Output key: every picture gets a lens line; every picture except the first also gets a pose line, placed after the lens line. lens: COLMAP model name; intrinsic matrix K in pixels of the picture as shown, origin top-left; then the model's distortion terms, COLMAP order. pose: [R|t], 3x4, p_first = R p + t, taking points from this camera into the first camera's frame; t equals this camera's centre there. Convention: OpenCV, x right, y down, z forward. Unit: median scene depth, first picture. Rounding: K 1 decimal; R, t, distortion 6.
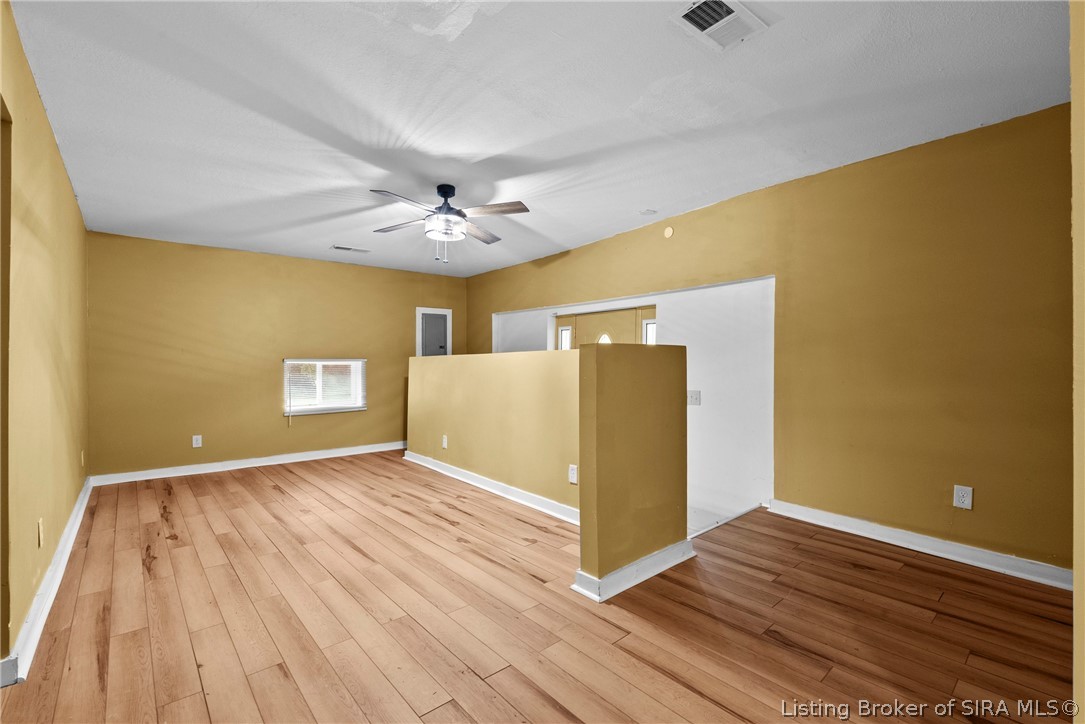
lens RADIAL K [[482.9, 0, 542.5], [0, 482.9, 362.0], [0, 0, 1]] dist [-0.004097, -0.000409]
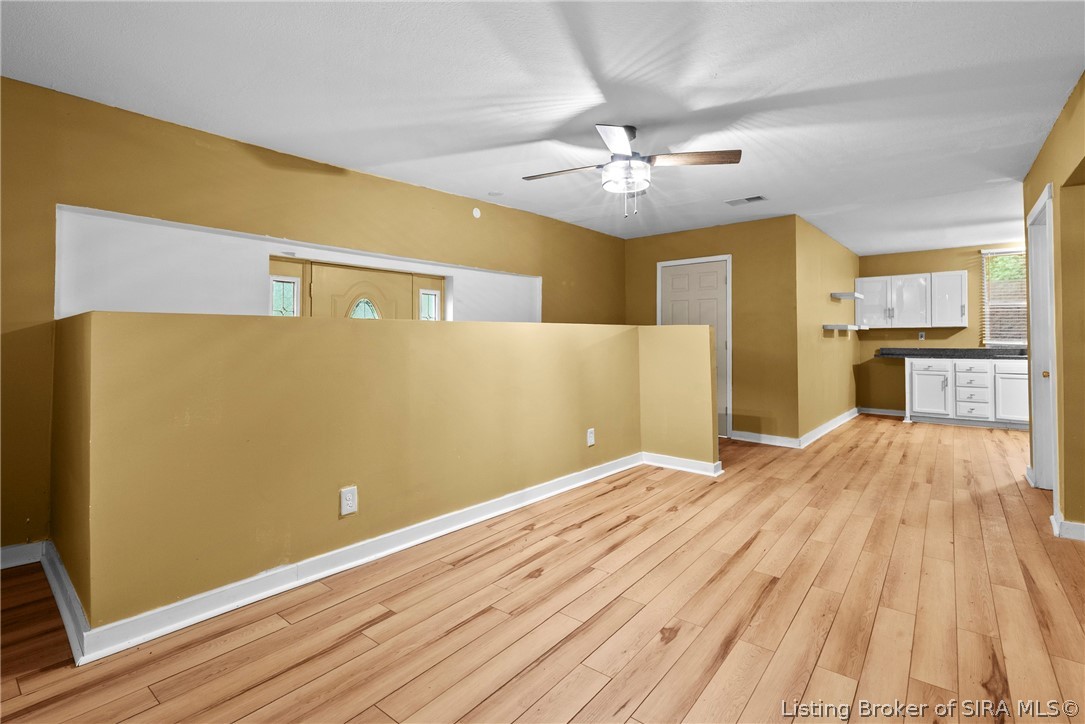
lens RADIAL K [[499.5, 0, 546.7], [0, 499.5, 331.1], [0, 0, 1]] dist [-0.002961, -0.001204]
pose [[-0.175298, 0.018532, 0.984341, -1.039907], [-0.002987, 0.999808, -0.019355, 0.012292], [-0.984511, -0.006333, -0.175209, 1.292326]]
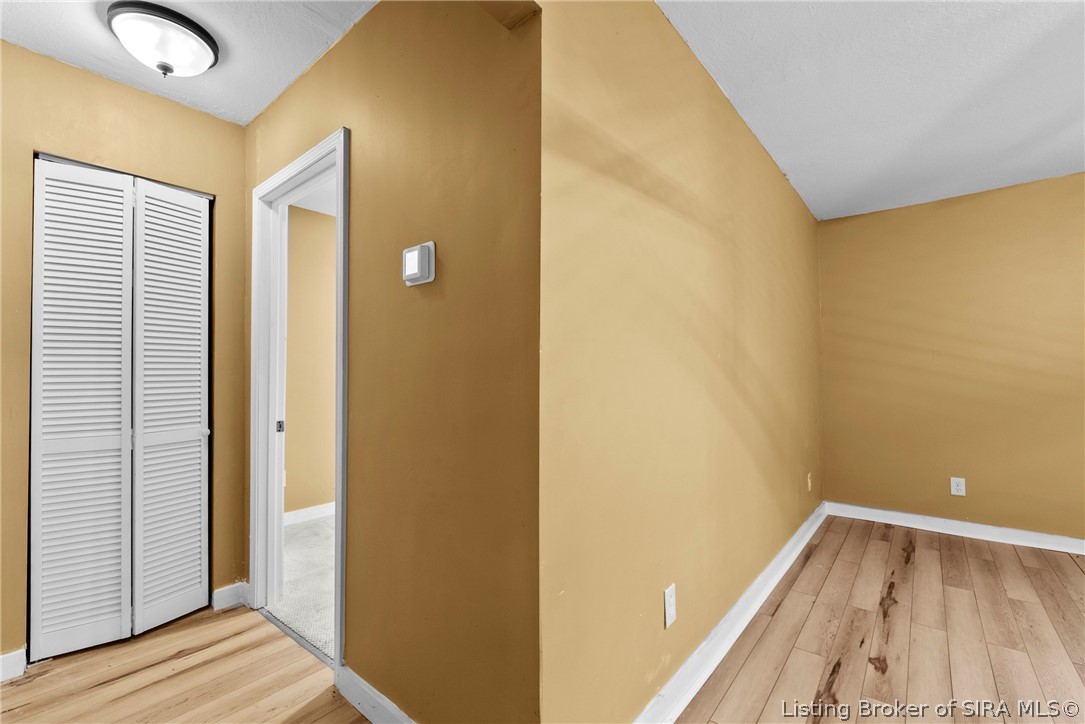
lens RADIAL K [[473.2, 0, 542.5], [0, 473.2, 362.0], [0, 0, 1]] dist [-0.009982, 0.000319]
pose [[0.173922, -0.020208, -0.984552, -0.236174], [0.006803, 0.999790, -0.019319, -0.001467], [0.984736, -0.003338, 0.174023, 0.442235]]
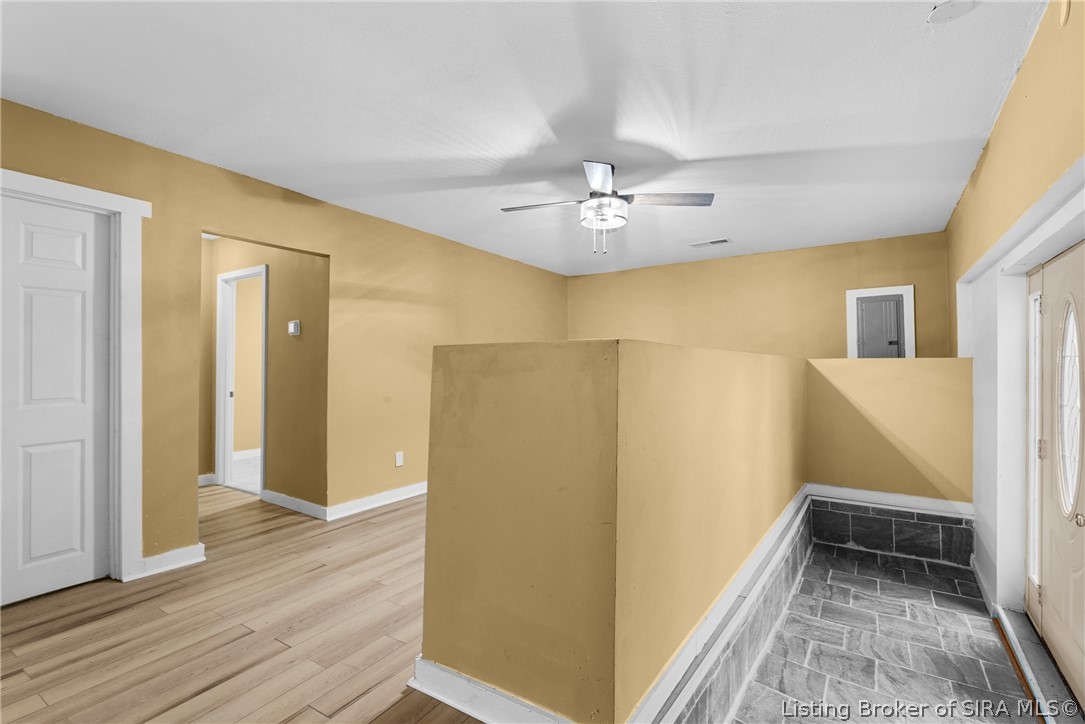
lens RADIAL K [[493.2, 0, 543.6], [0, 493.2, 355.1], [0, 0, 1]] dist [0.000535, -0.000314]
pose [[0.278811, -0.016951, -0.960197, 0.619930], [0.003960, 0.999856, -0.016501, -0.008777], [0.960338, 0.000798, 0.278838, 0.647707]]
